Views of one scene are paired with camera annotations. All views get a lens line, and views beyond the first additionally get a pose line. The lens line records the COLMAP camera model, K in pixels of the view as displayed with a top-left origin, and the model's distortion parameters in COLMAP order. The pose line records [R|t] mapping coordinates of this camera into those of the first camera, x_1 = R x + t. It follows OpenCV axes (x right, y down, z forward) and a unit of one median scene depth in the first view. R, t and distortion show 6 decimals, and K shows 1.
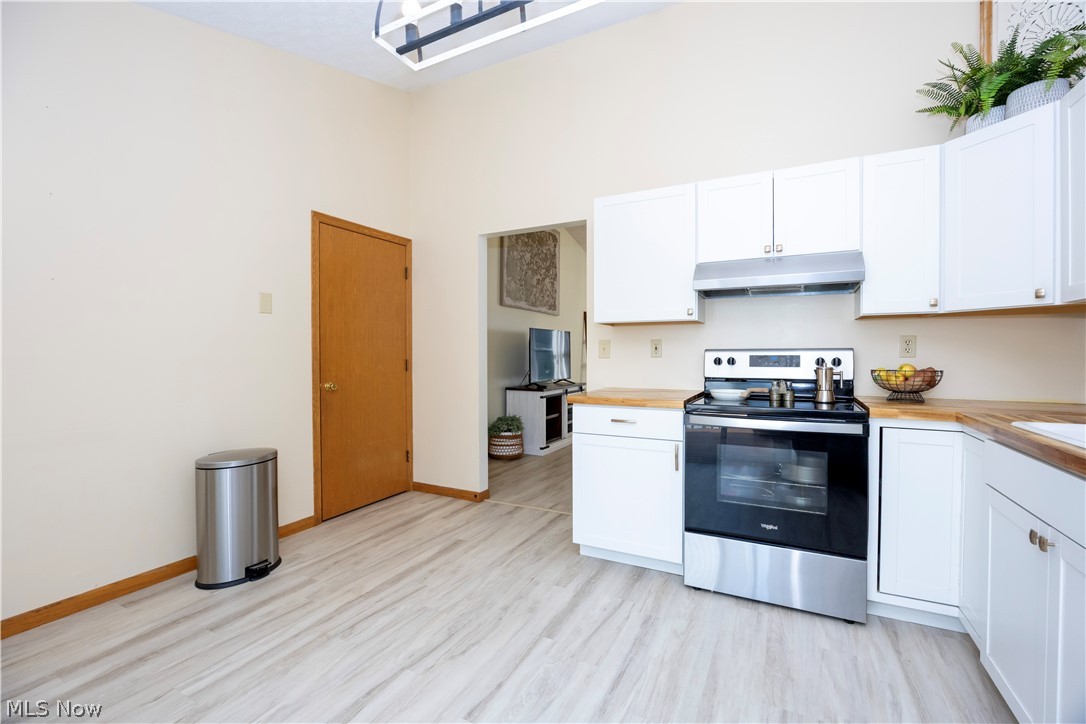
lens RADIAL K [[469.9, 0, 545.7], [0, 469.9, 357.5], [0, 0, 1]] dist [0.000278, 0.000010]
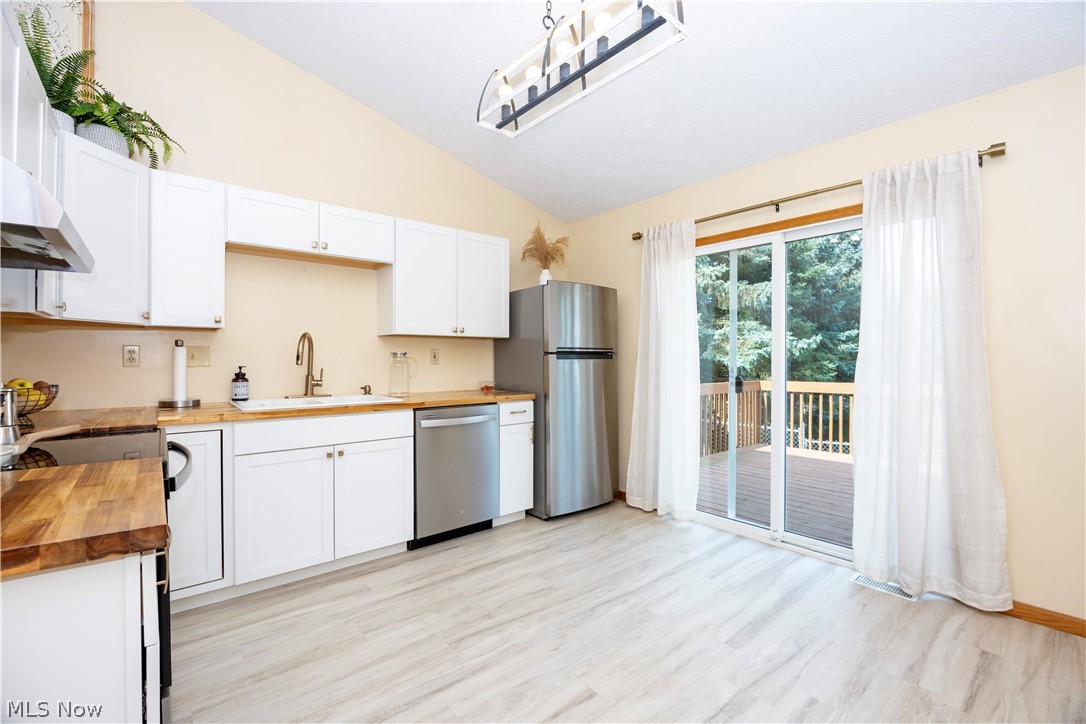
lens RADIAL K [[469.9, 0, 544.3], [0, 469.9, 359.7], [0, 0, 1]] dist [0.000278, 0.000010]
pose [[-0.921347, -0.001594, 0.388737, -0.449583], [0.003814, 0.999906, 0.013141, -0.036333], [-0.388721, 0.013591, -0.921255, 1.888610]]
